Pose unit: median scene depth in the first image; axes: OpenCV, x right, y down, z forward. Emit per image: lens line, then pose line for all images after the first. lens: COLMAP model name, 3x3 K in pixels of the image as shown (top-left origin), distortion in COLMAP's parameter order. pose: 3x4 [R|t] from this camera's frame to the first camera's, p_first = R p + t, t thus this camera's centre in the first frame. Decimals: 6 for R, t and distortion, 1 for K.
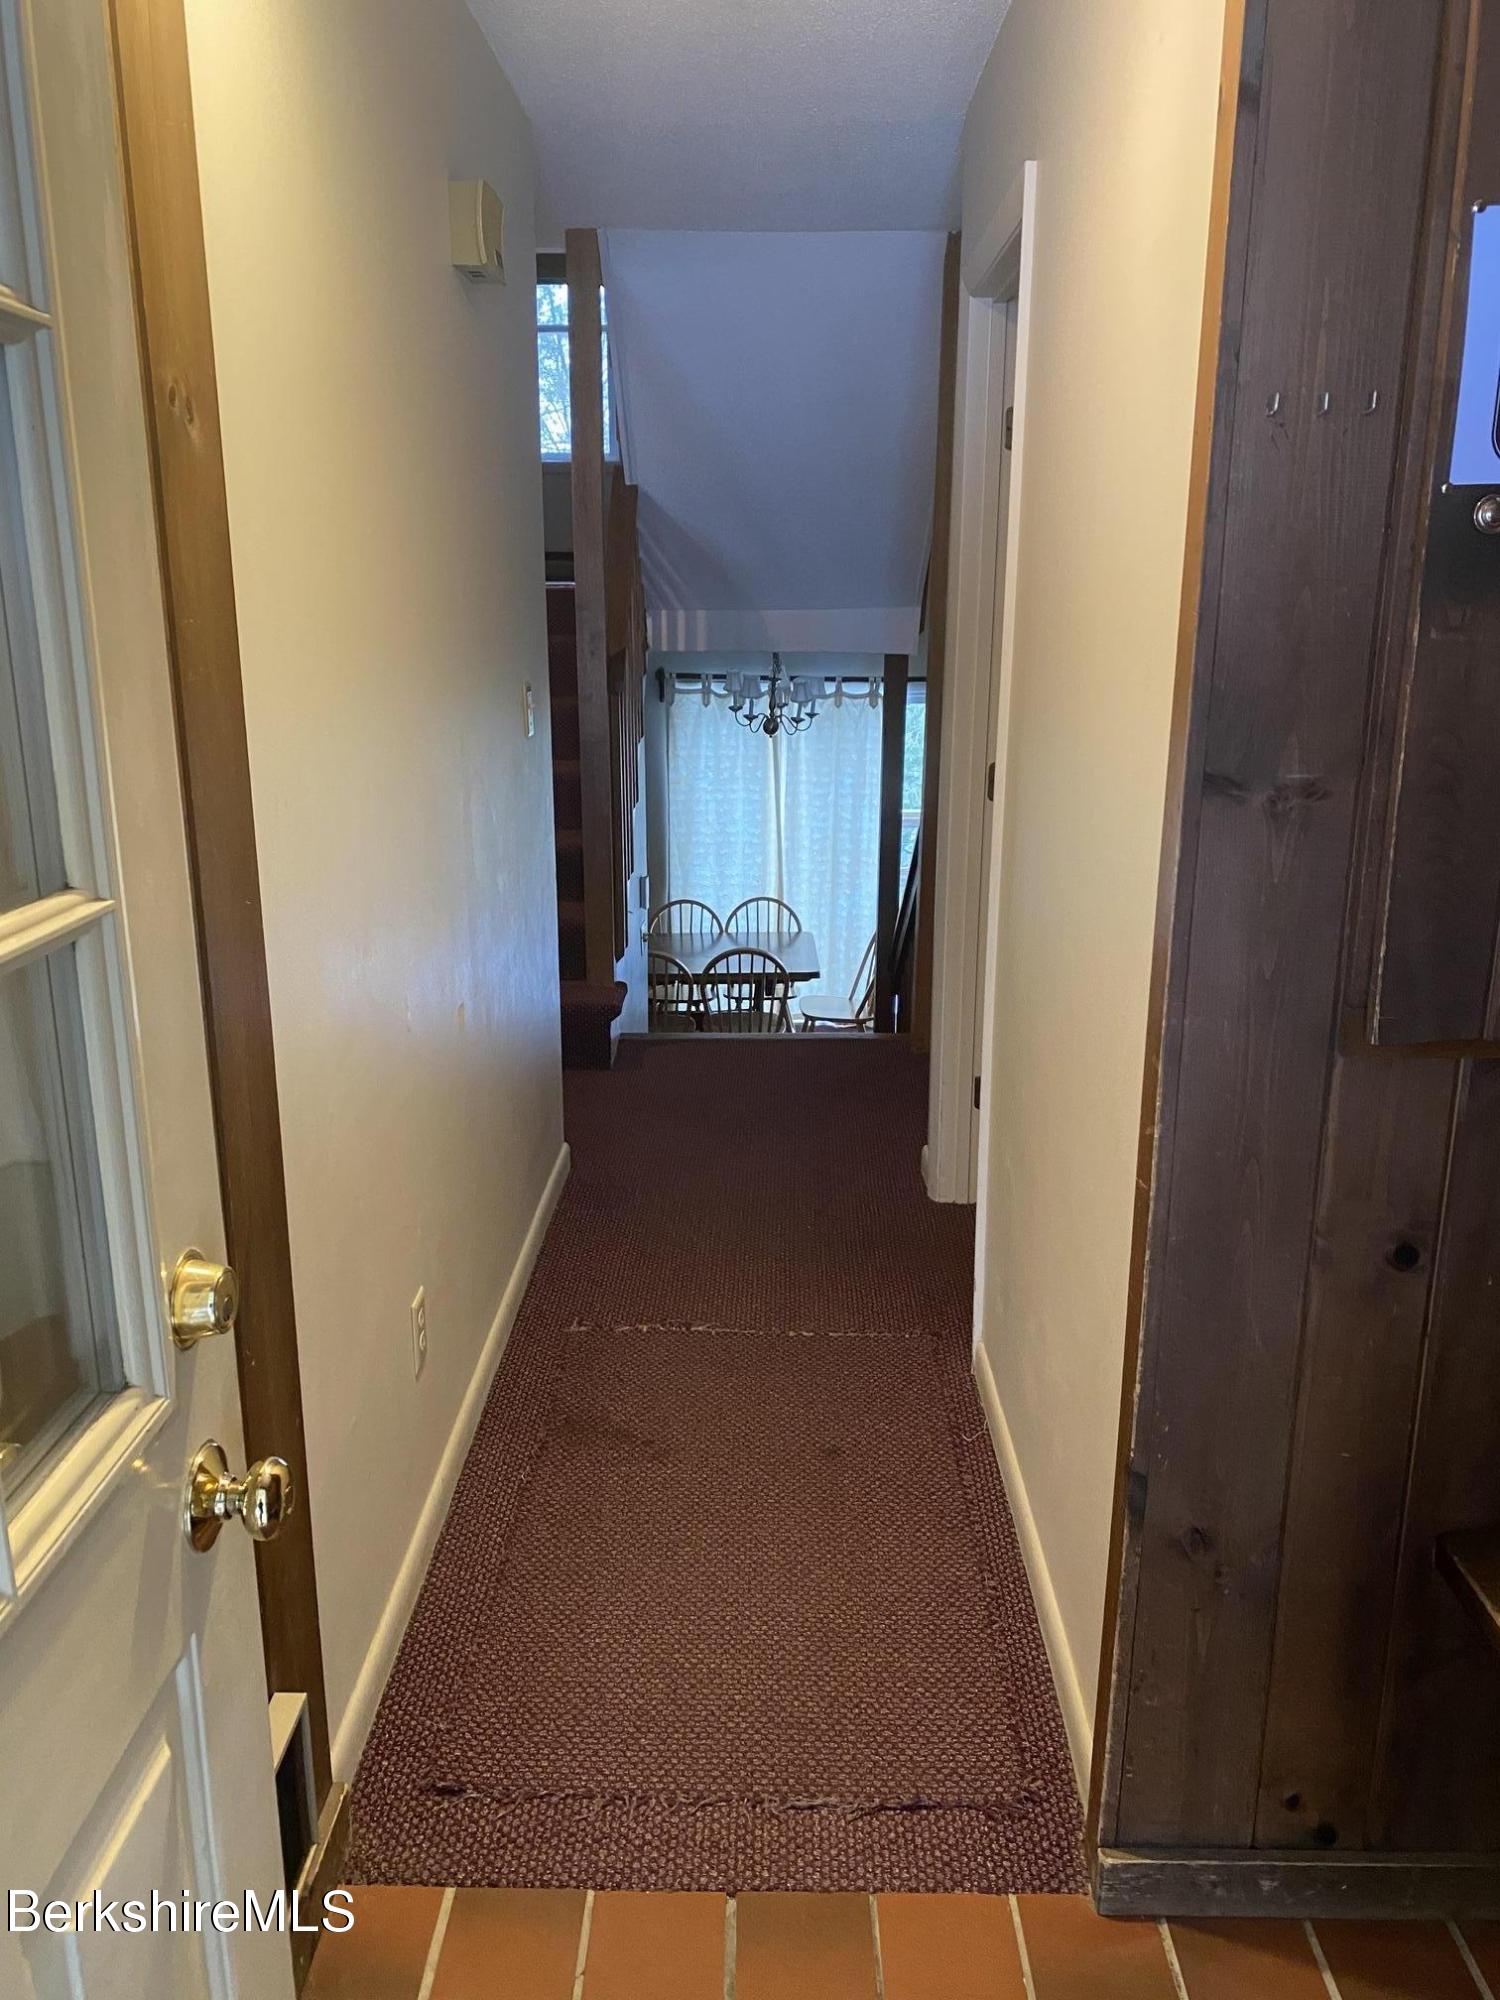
lens RADIAL K [[1531.7, 0, 753.9], [0, 1531.7, 1001.5], [0, 0, 1]] dist [0.029347, -0.035798]
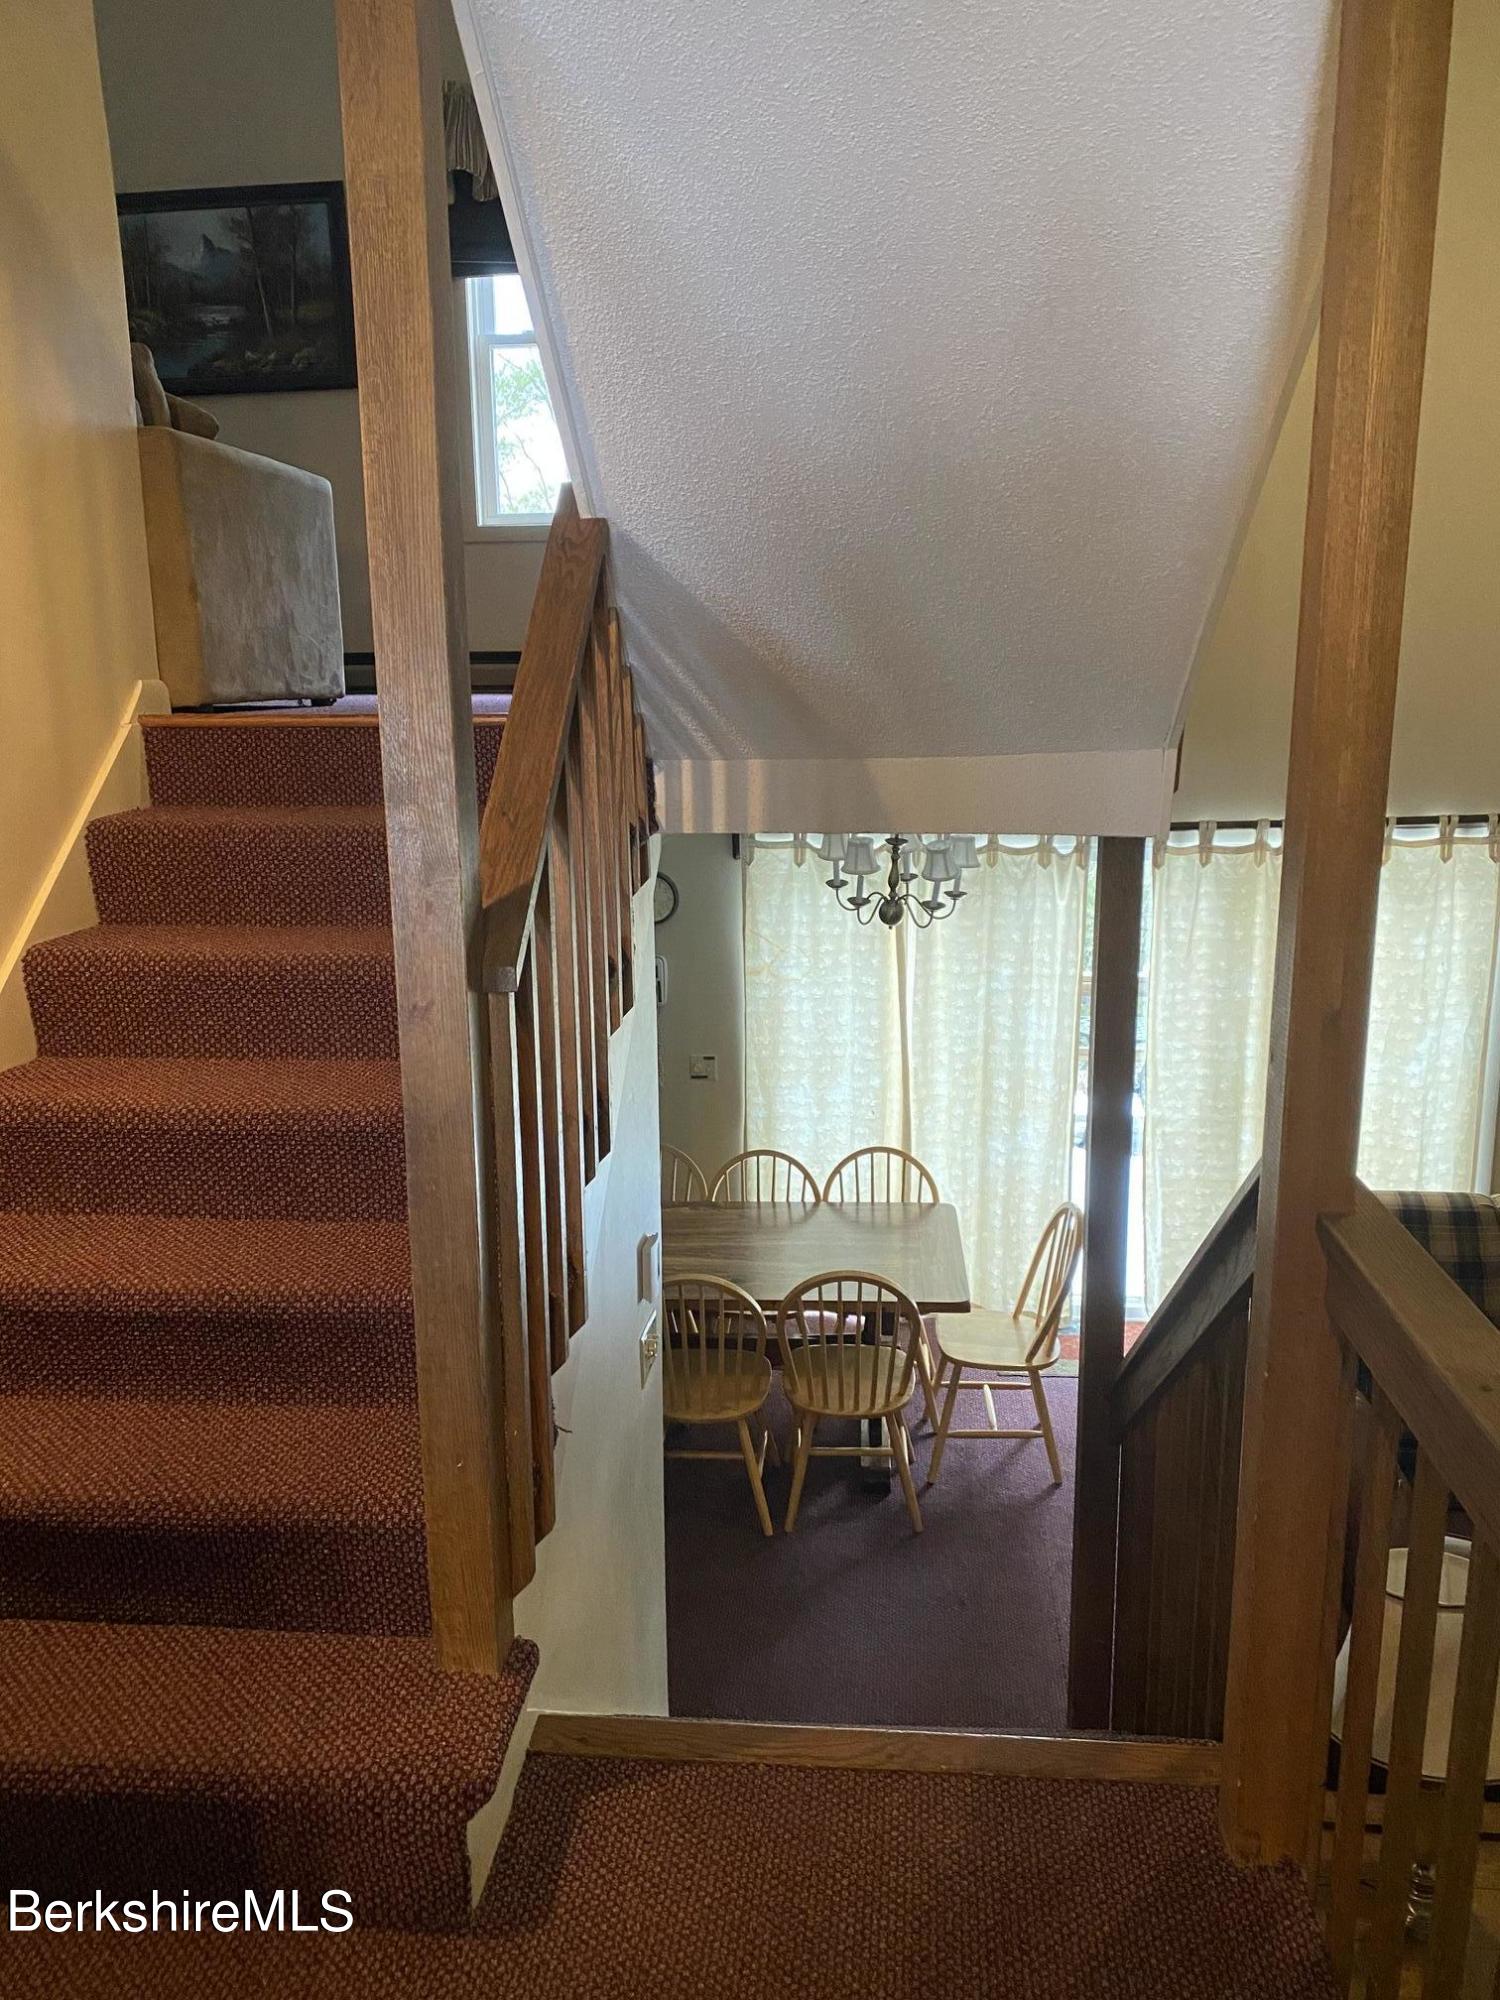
lens RADIAL K [[1531.7, 0, 740.8], [0, 1531.7, 1002.6], [0, 0, 1]] dist [0.029347, -0.035798]
pose [[0.995705, 0.002538, -0.092544, 0.004778], [-0.007470, 0.998567, -0.052987, -0.064748], [0.092277, 0.053451, 0.994298, 0.215843]]
